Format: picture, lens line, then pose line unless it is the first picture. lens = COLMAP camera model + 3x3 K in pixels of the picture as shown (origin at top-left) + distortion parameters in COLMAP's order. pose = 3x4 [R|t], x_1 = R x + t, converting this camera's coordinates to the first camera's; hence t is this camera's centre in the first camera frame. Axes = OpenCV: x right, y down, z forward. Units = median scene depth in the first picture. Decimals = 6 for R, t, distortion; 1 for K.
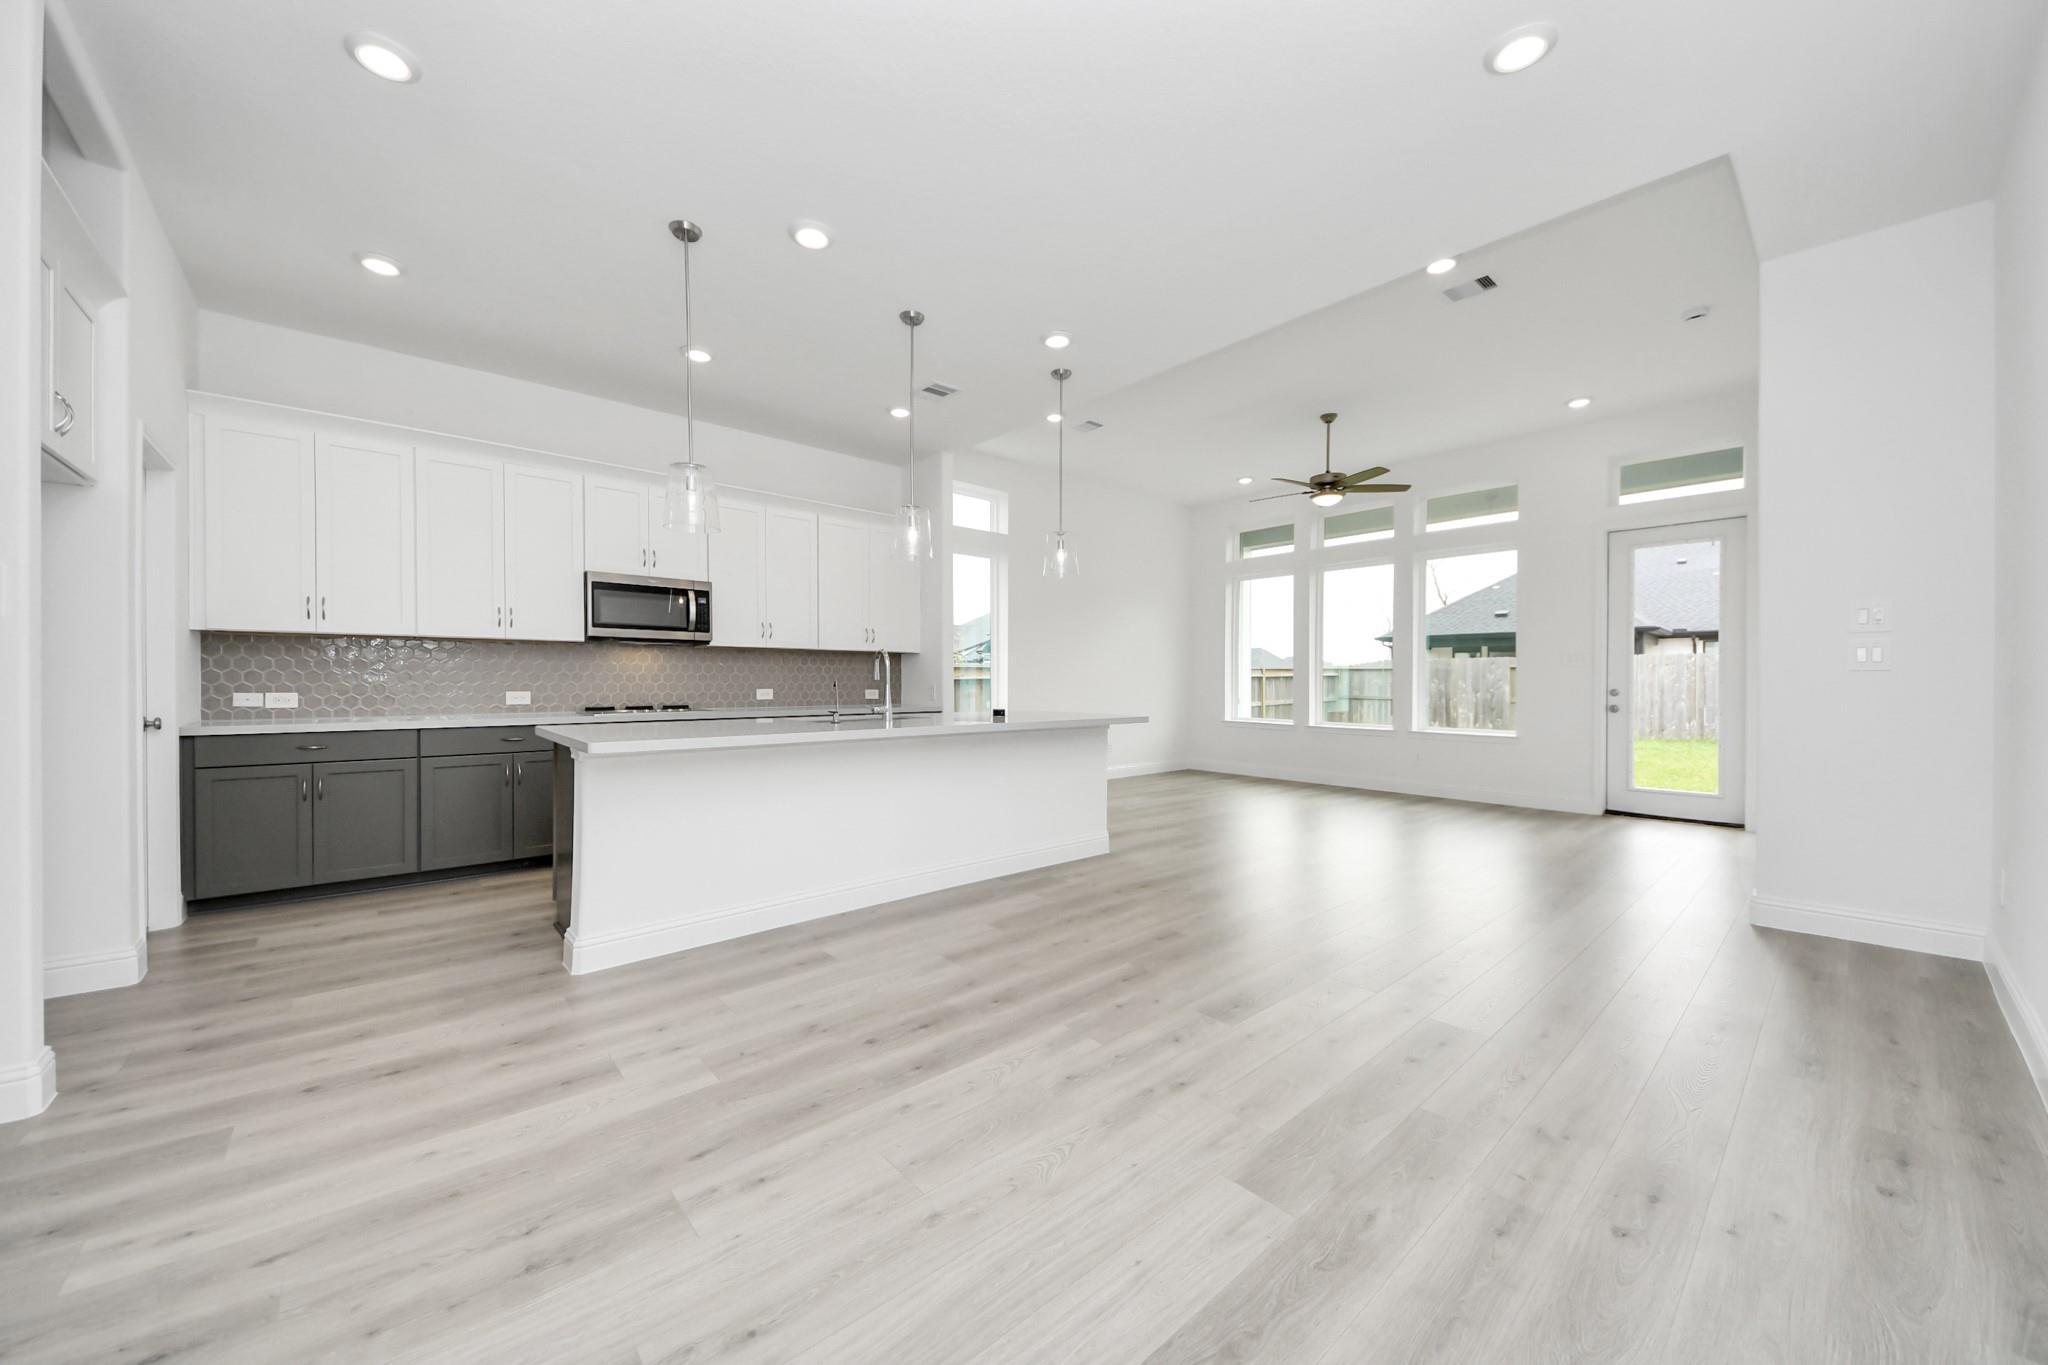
lens RADIAL K [[726.4, 0, 989.3], [0, 726.4, 684.9], [0, 0, 1]] dist [0.007509, -0.006601]
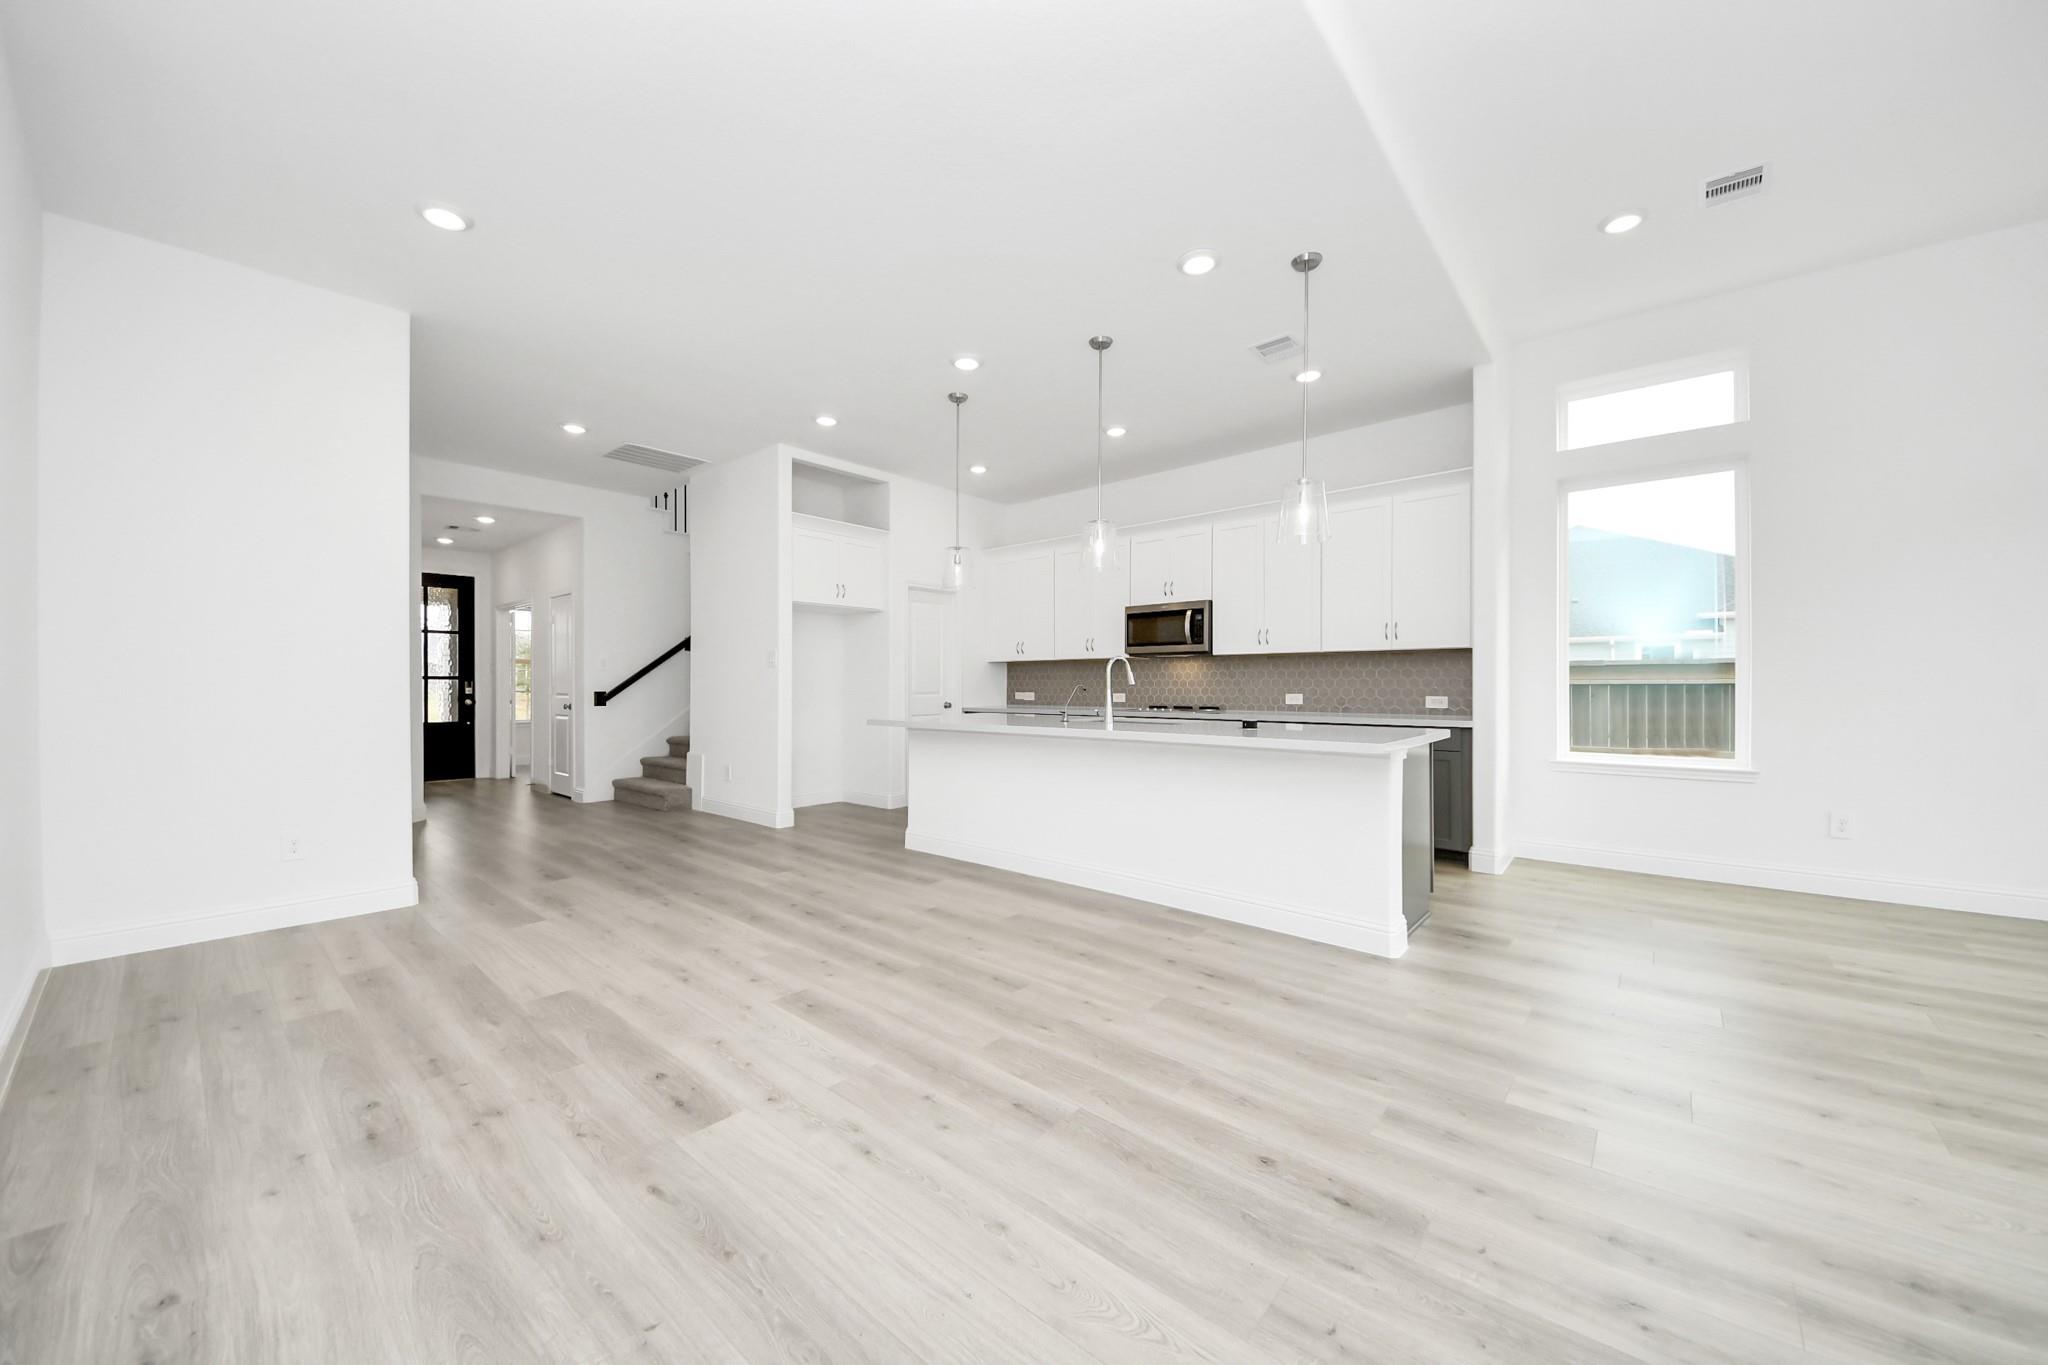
lens RADIAL K [[696.9, 0, 1027.3], [0, 696.9, 665.0], [0, 0, 1]] dist [0.017148, -0.007839]
pose [[0.195675, -0.030541, -0.980193, 0.815138], [-0.004880, 0.999472, -0.032116, -0.002086], [0.980657, 0.011068, 0.195422, 0.654051]]
